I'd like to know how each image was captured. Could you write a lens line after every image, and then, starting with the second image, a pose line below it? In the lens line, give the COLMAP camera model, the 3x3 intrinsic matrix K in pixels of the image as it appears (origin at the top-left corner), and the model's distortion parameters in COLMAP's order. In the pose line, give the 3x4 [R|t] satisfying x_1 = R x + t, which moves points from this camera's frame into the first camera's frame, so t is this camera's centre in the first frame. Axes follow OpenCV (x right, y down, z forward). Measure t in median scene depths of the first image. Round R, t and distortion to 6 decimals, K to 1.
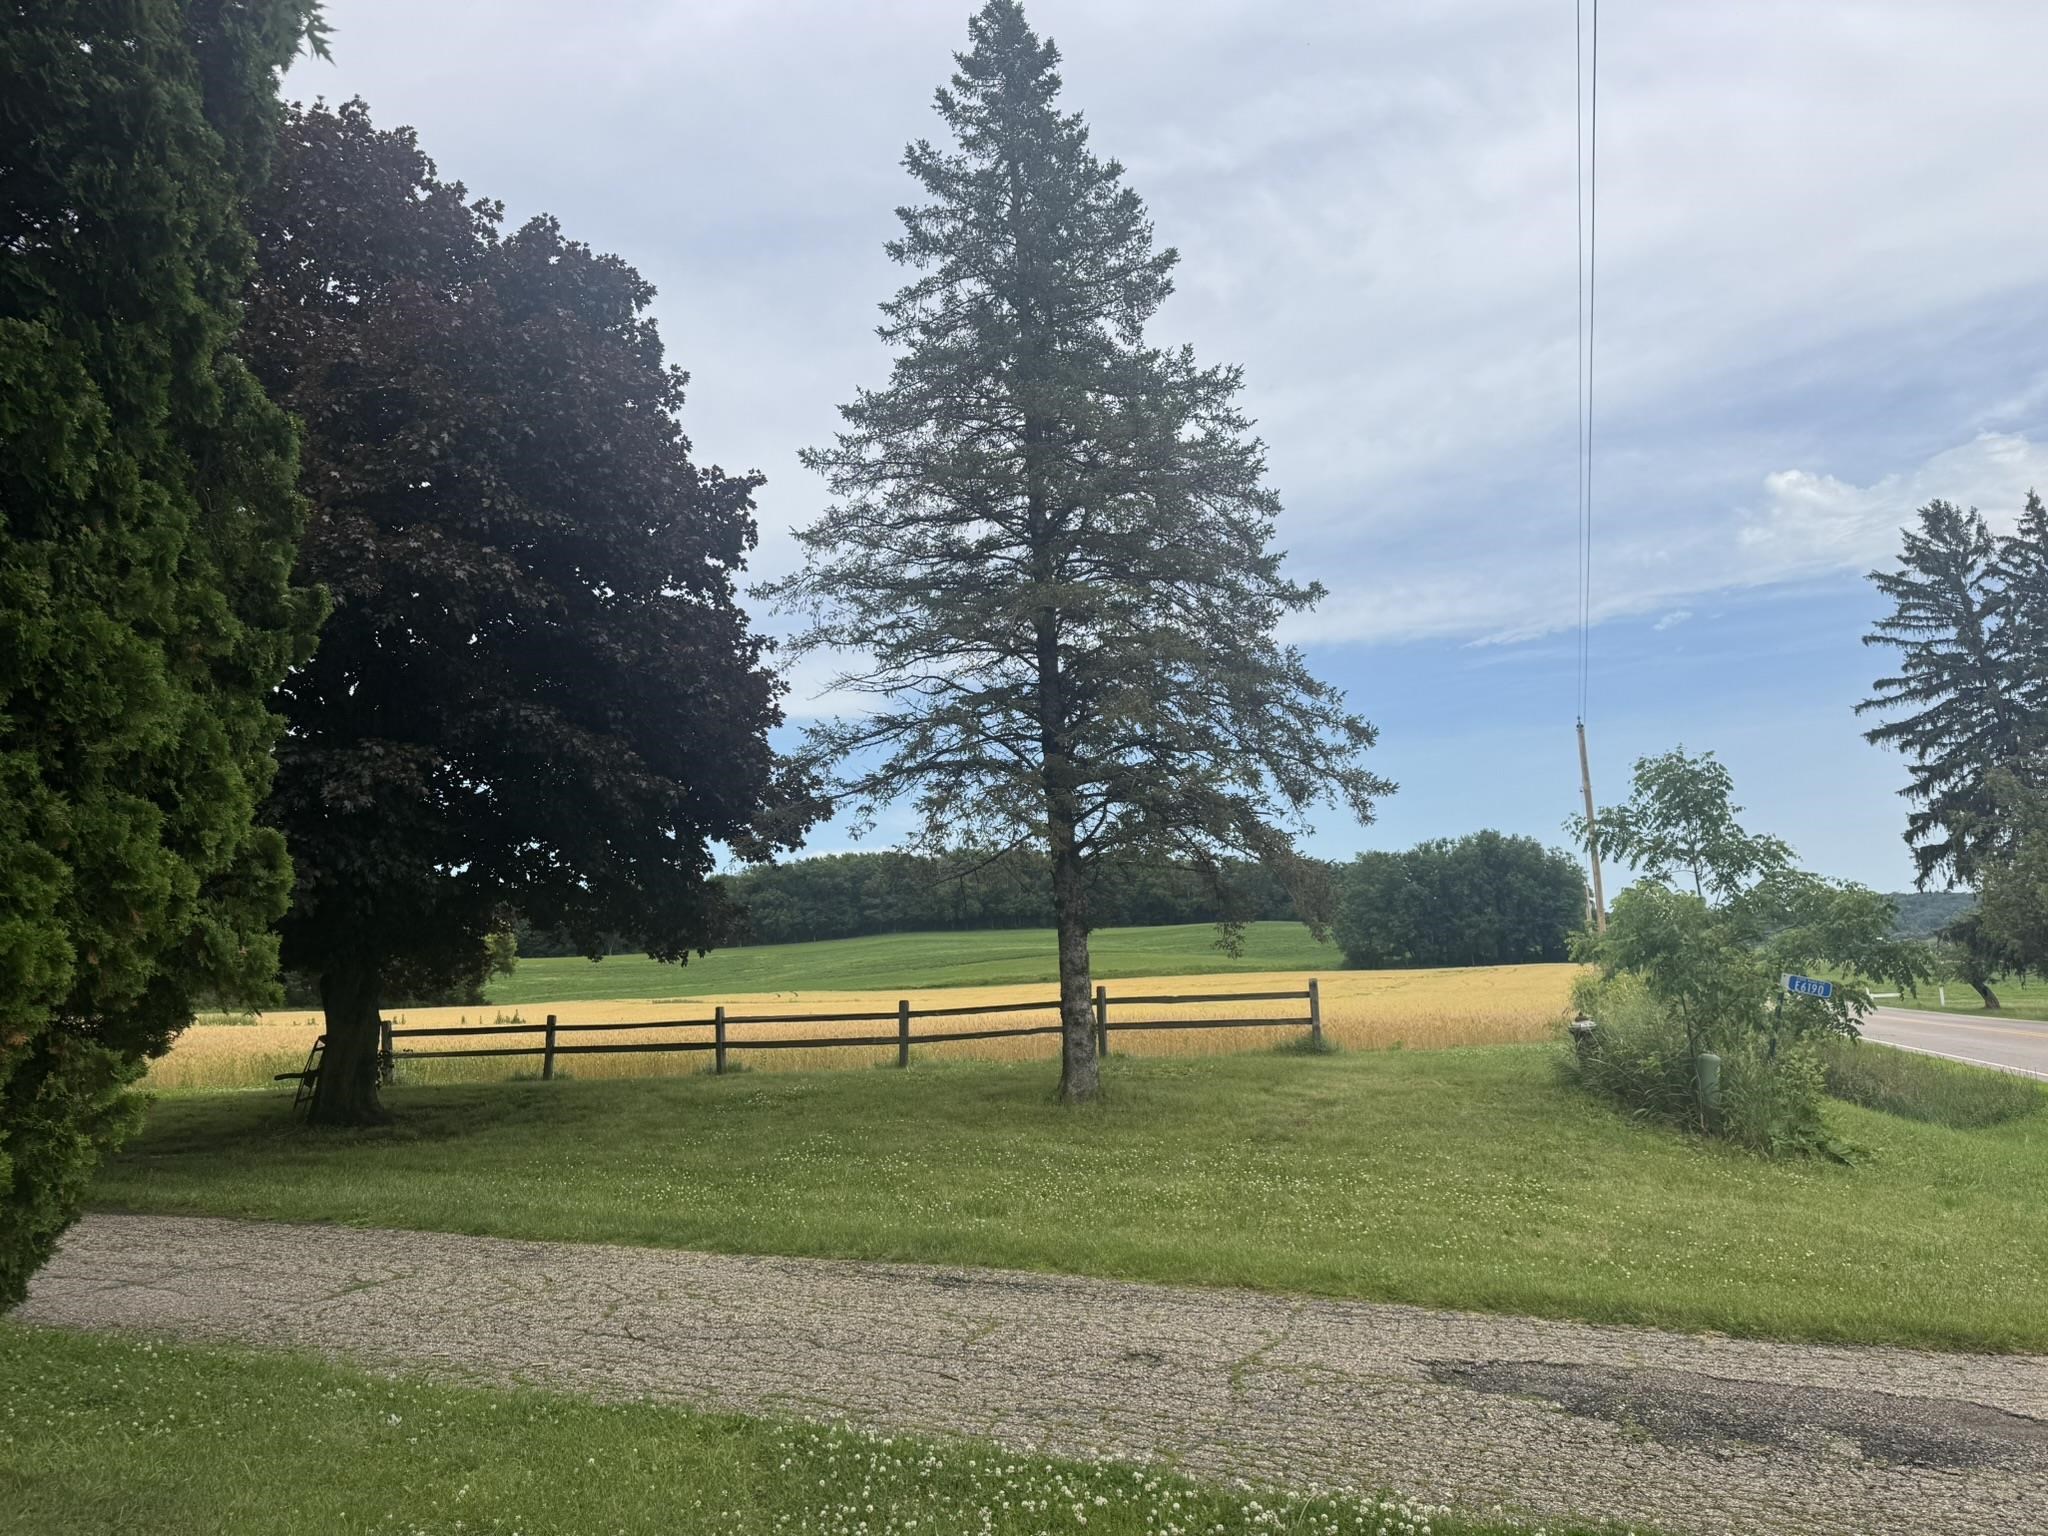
lens RADIAL K [[1432.8, 0, 1024.0], [0, 1432.8, 768.0], [0, 0, 1]] dist [0.082478, -0.098236]
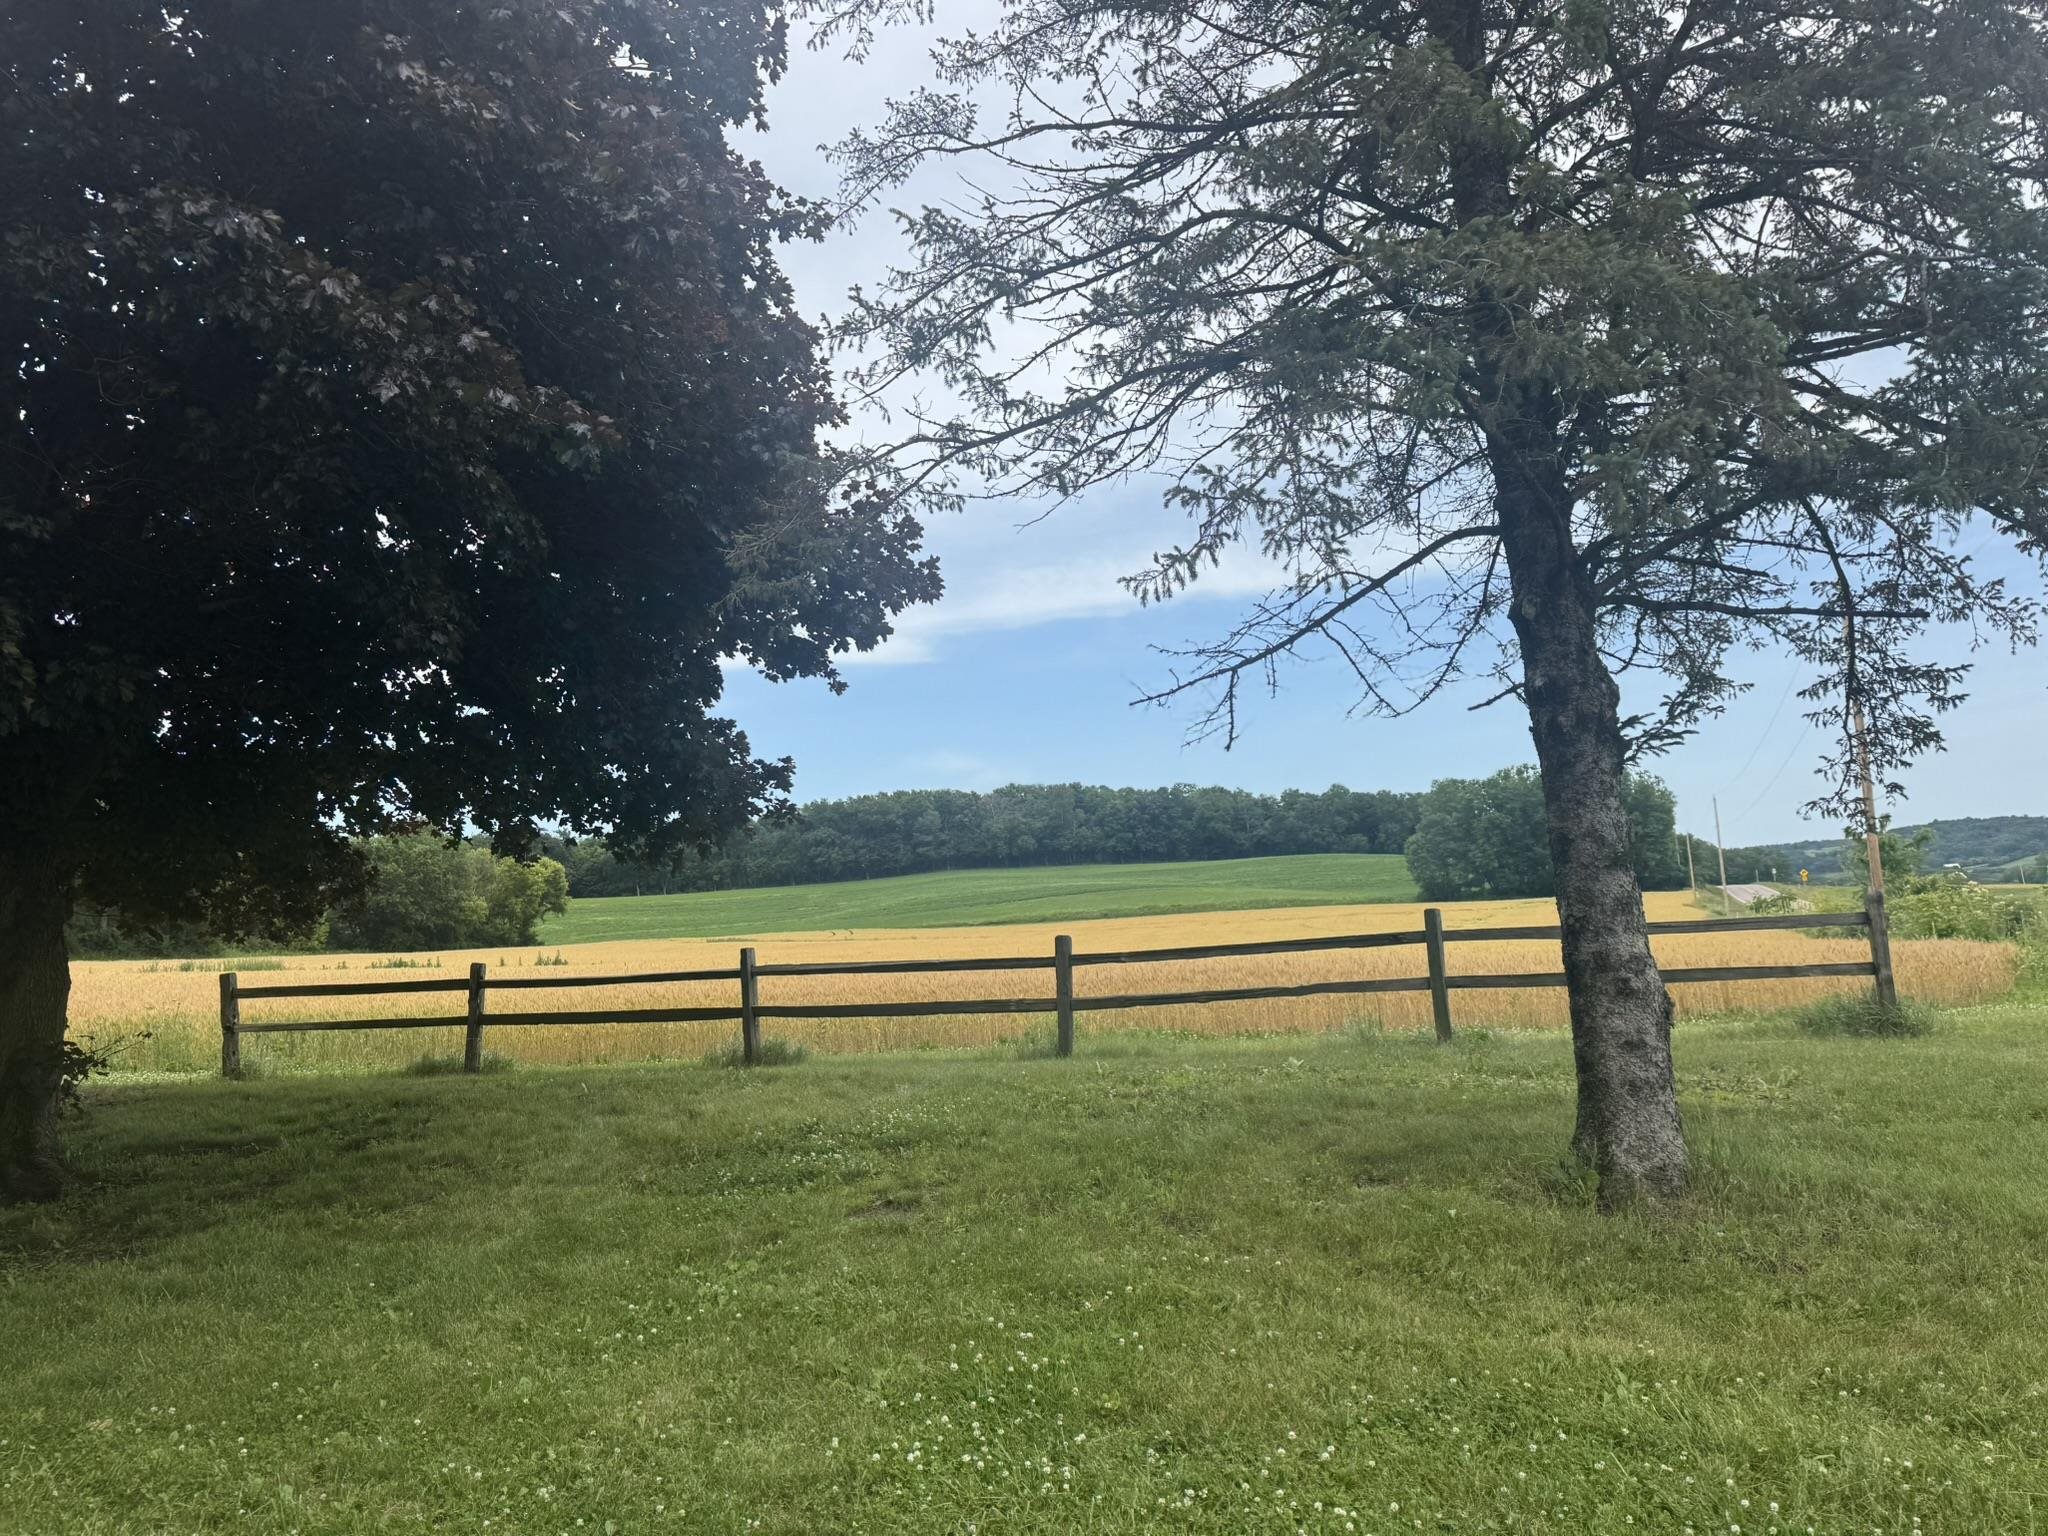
lens RADIAL K [[1486.3, 0, 1024.0], [0, 1486.3, 768.0], [0, 0, 1]] dist [0.043937, -0.000414]
pose [[0.999155, -0.013335, -0.038879, -0.020704], [0.015152, 0.998789, 0.046814, 0.018474], [0.038207, -0.047363, 0.998147, 0.113387]]
